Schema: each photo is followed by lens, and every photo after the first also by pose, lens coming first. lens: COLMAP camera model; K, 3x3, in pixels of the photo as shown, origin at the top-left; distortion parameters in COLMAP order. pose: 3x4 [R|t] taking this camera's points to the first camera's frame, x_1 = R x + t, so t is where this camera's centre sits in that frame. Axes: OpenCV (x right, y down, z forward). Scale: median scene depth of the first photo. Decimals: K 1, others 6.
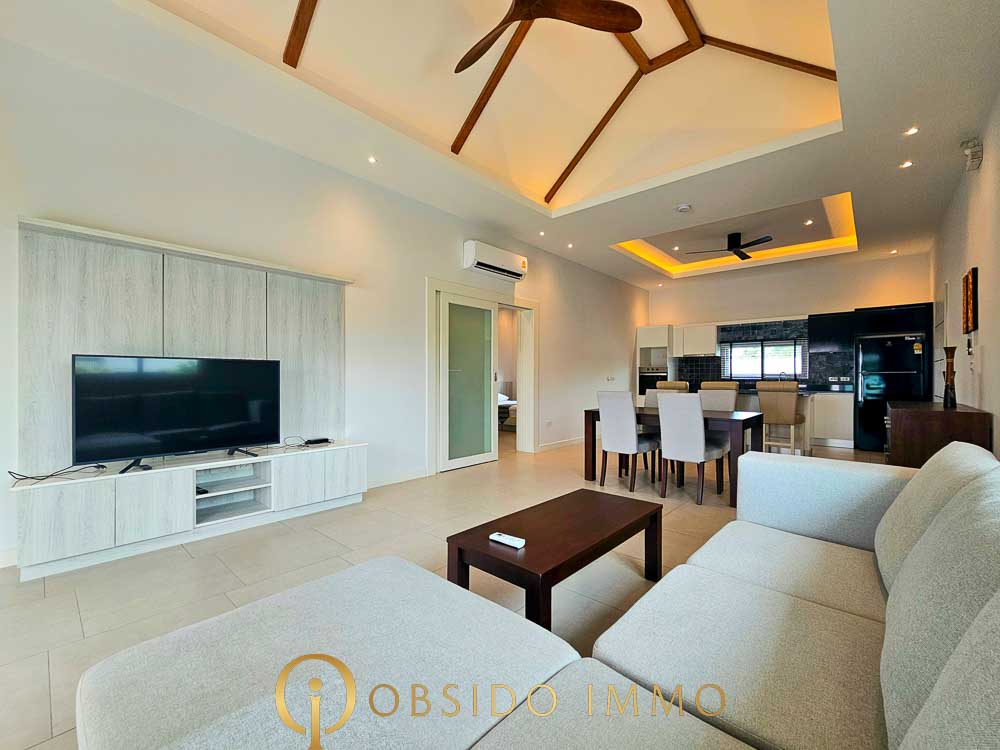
lens RADIAL K [[411.4, 0, 506.8], [0, 411.4, 381.2], [0, 0, 1]] dist [0.001112, -0.000012]
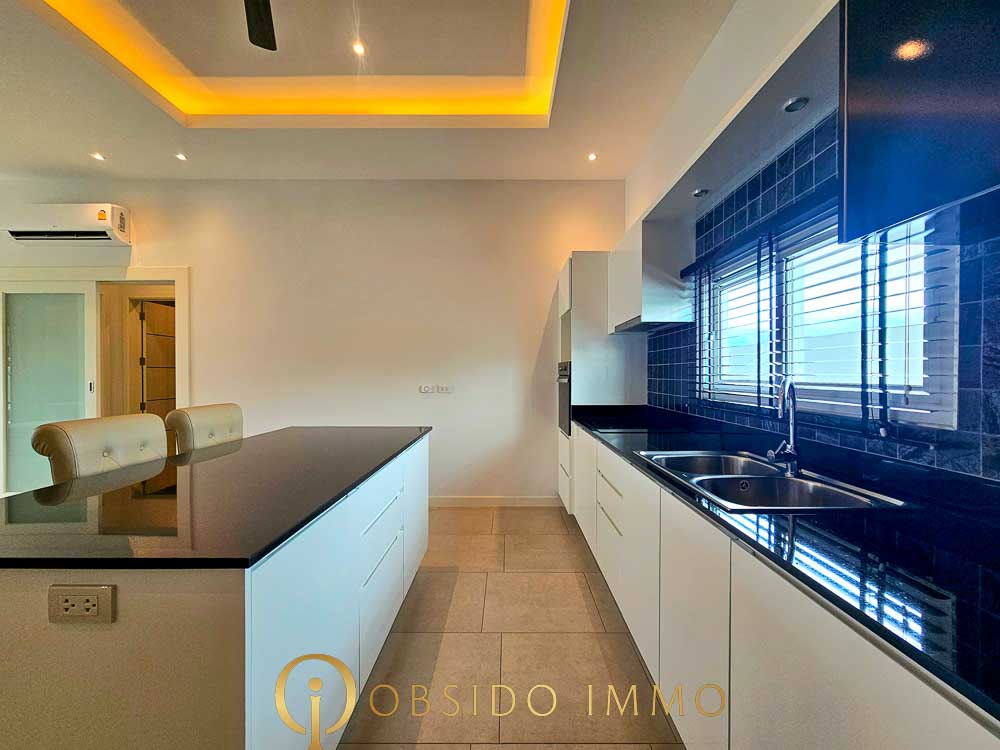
lens RADIAL K [[411.4, 0, 506.8], [0, 411.4, 381.2], [0, 0, 1]] dist [0.001112, -0.000012]
pose [[0.674173, 0.003589, -0.738564, 0.967417], [-0.002959, 0.999993, 0.002159, -0.025504], [0.738567, 0.000730, 0.674180, 1.048027]]
